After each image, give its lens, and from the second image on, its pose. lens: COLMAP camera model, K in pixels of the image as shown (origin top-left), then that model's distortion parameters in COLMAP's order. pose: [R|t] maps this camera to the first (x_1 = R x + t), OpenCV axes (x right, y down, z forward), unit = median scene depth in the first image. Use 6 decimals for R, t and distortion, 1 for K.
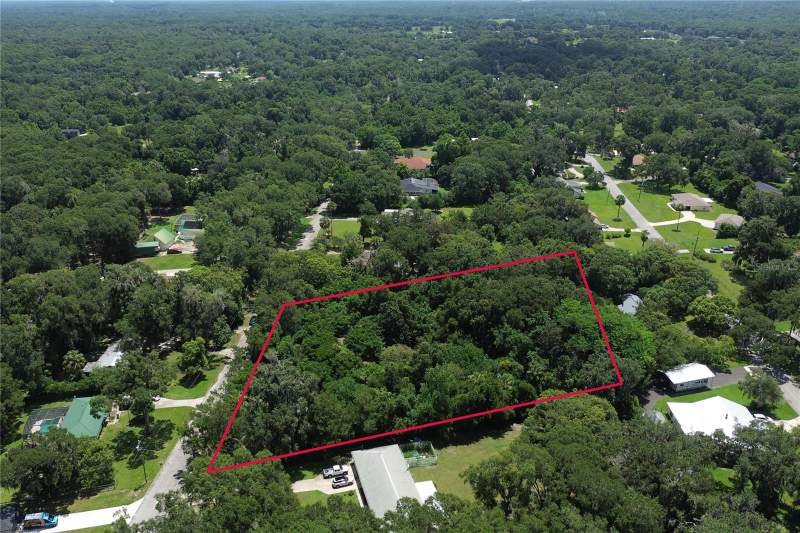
lens RADIAL K [[651.9, 0, 400.0], [0, 651.9, 266.5], [0, 0, 1]] dist [0.019287, -0.004555]
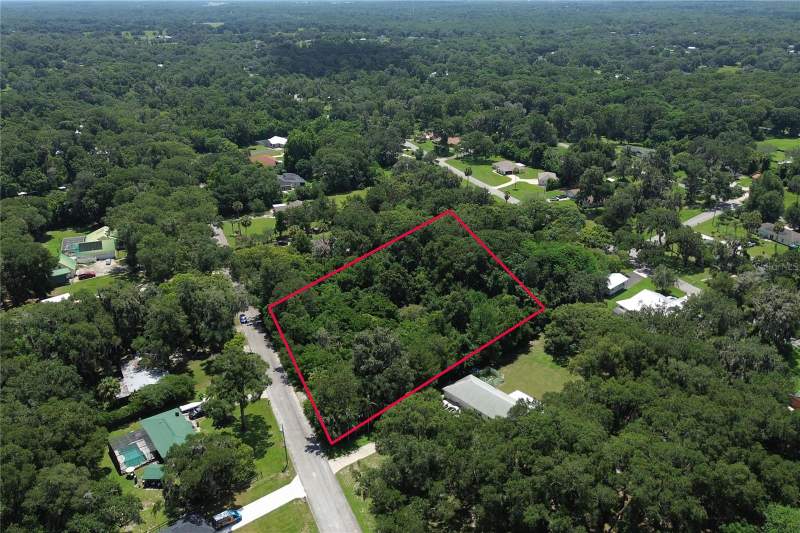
lens RADIAL K [[651.9, 0, 400.0], [0, 651.9, 266.5], [0, 0, 1]] dist [0.019287, -0.004555]
pose [[0.888783, -0.170104, 0.425594, -0.311403], [0.172466, 0.984452, 0.033306, 0.008644], [-0.424642, 0.043799, 0.904301, -0.017369]]
